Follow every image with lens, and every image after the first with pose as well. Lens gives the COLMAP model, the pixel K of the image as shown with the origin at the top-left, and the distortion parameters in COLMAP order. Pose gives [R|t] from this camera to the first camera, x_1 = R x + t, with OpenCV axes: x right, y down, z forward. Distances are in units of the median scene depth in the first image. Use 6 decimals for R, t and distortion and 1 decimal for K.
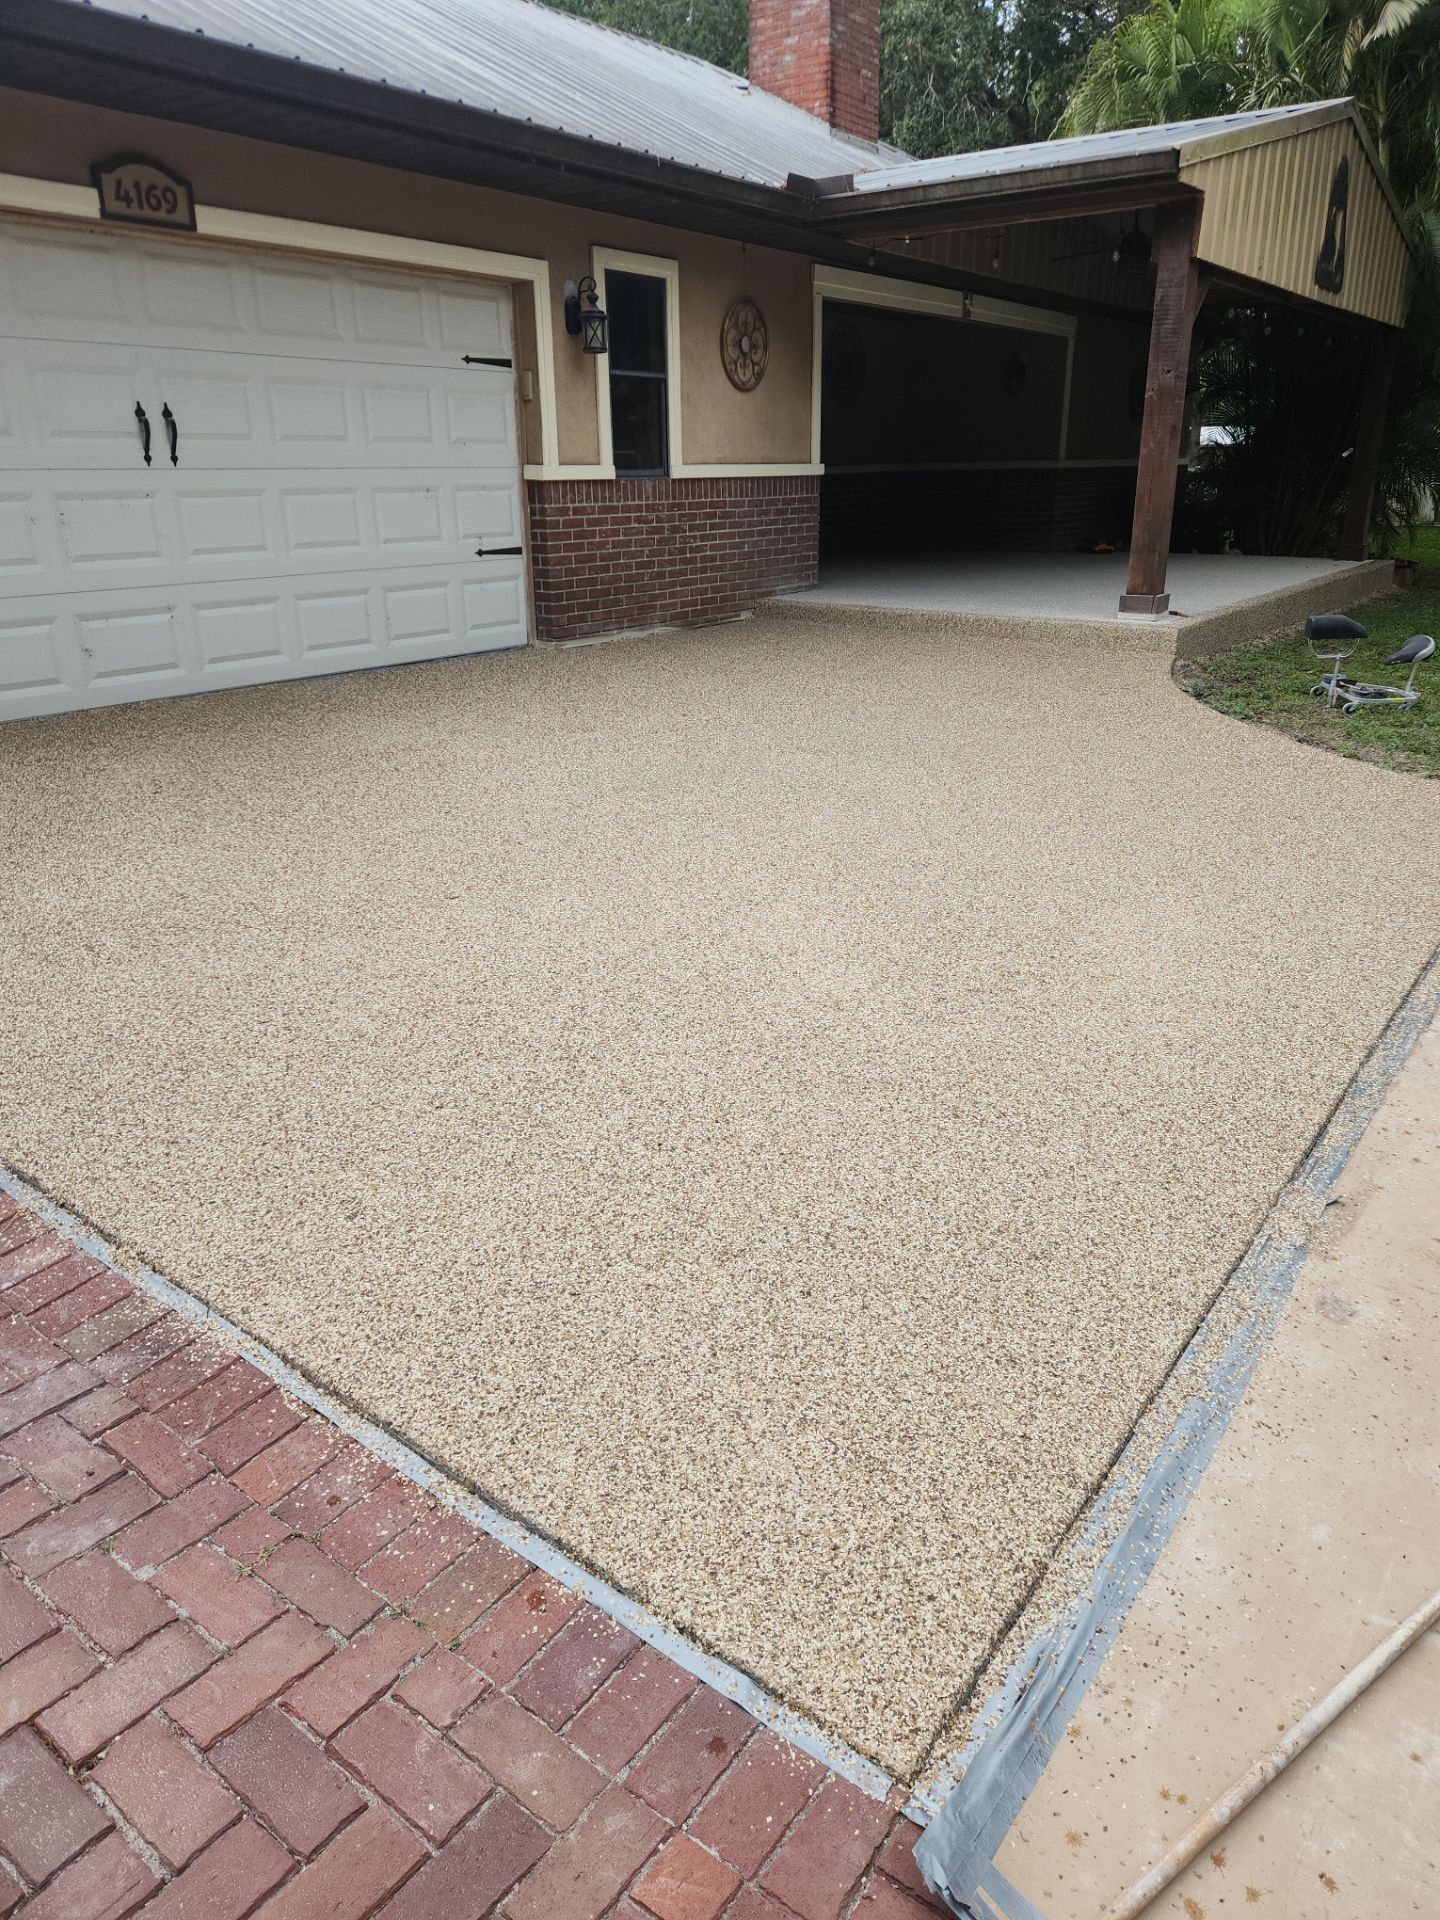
lens RADIAL K [[1309.8, 0, 734.9], [0, 1309.8, 937.4], [0, 0, 1]] dist [0.085665, -0.081469]
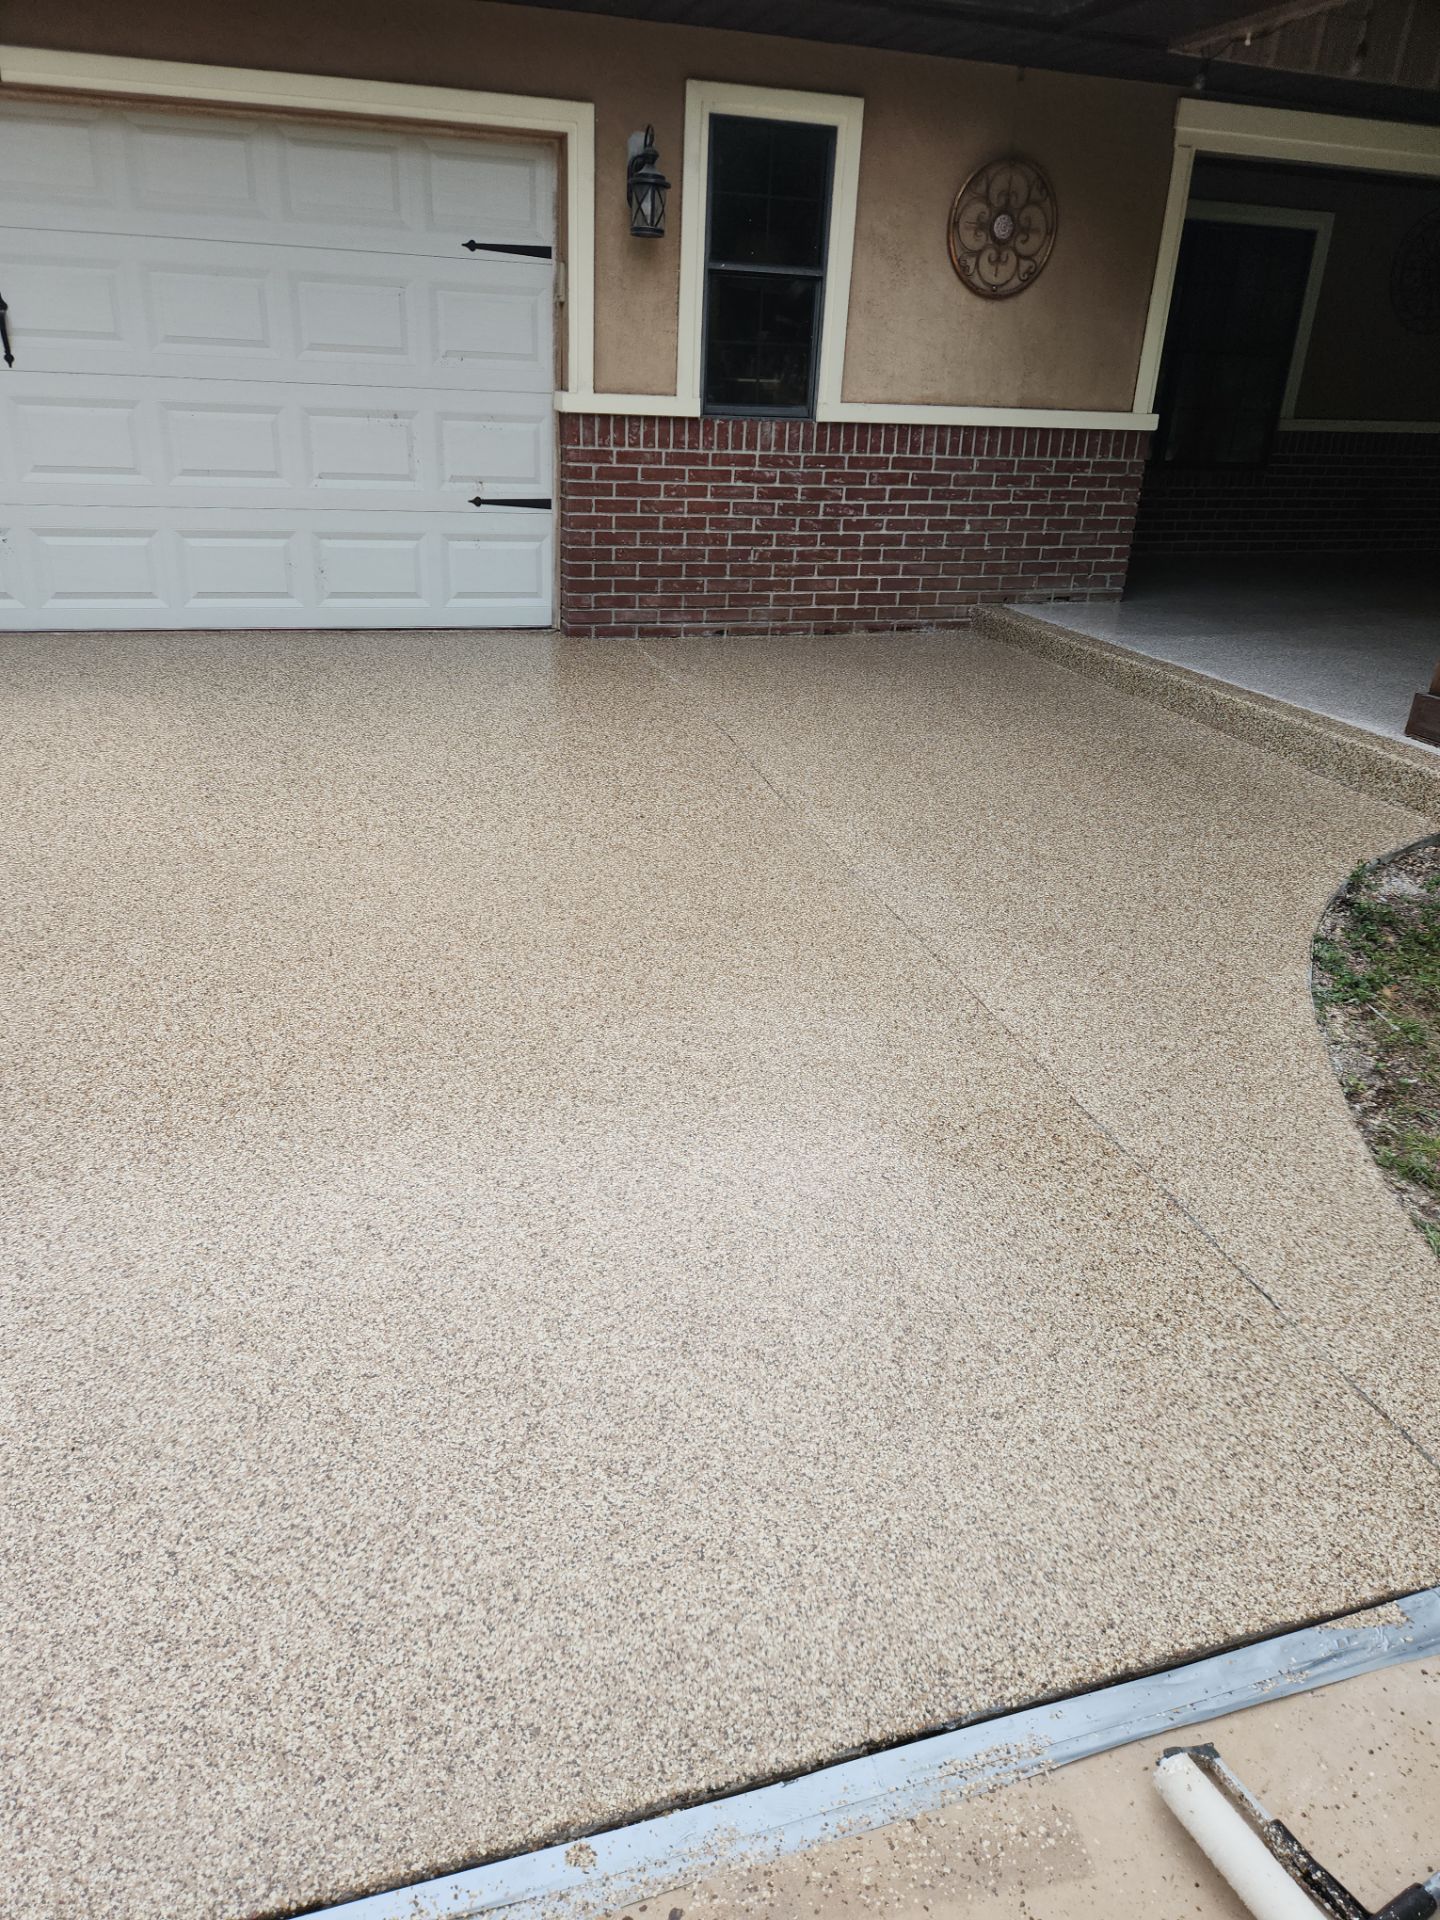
lens RADIAL K [[1309.8, 0, 715.1], [0, 1309.8, 952.9], [0, 0, 1]] dist [0.085665, -0.081469]
pose [[0.803800, 0.272487, -0.528826, 0.396168], [-0.242545, 0.961801, 0.126925, -0.163065], [0.543211, 0.026241, 0.839186, 0.413680]]
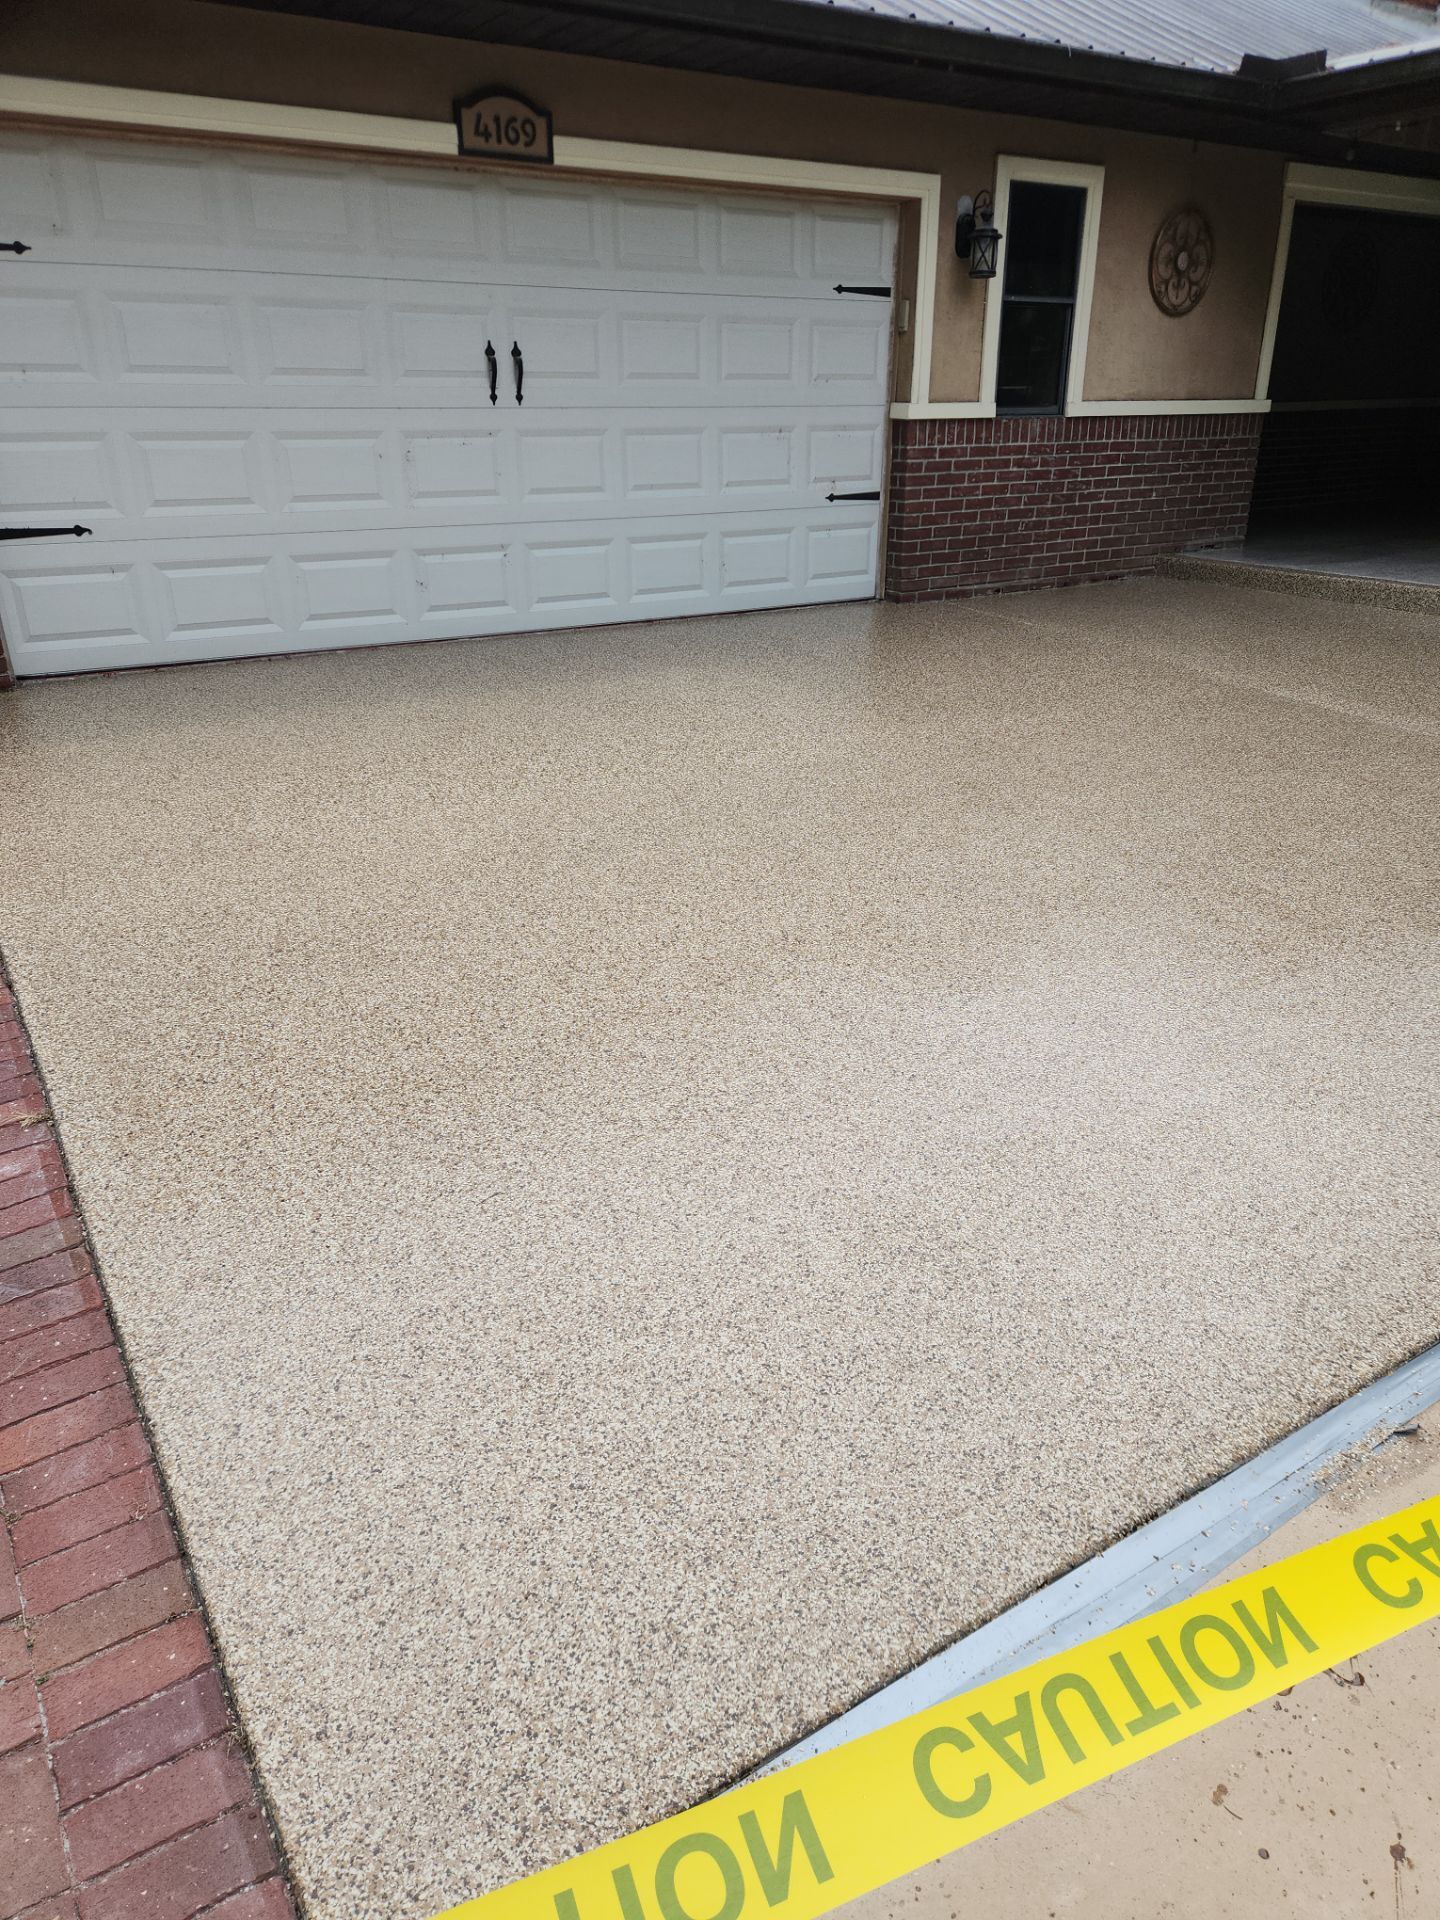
lens RADIAL K [[1309.8, 0, 746.6], [0, 1309.8, 970.9], [0, 0, 1]] dist [0.085665, -0.081469]
pose [[0.933740, 0.149006, -0.325463, 0.109541], [-0.126900, 0.987982, 0.088252, -0.027935], [0.334702, -0.041103, 0.941427, 0.060750]]
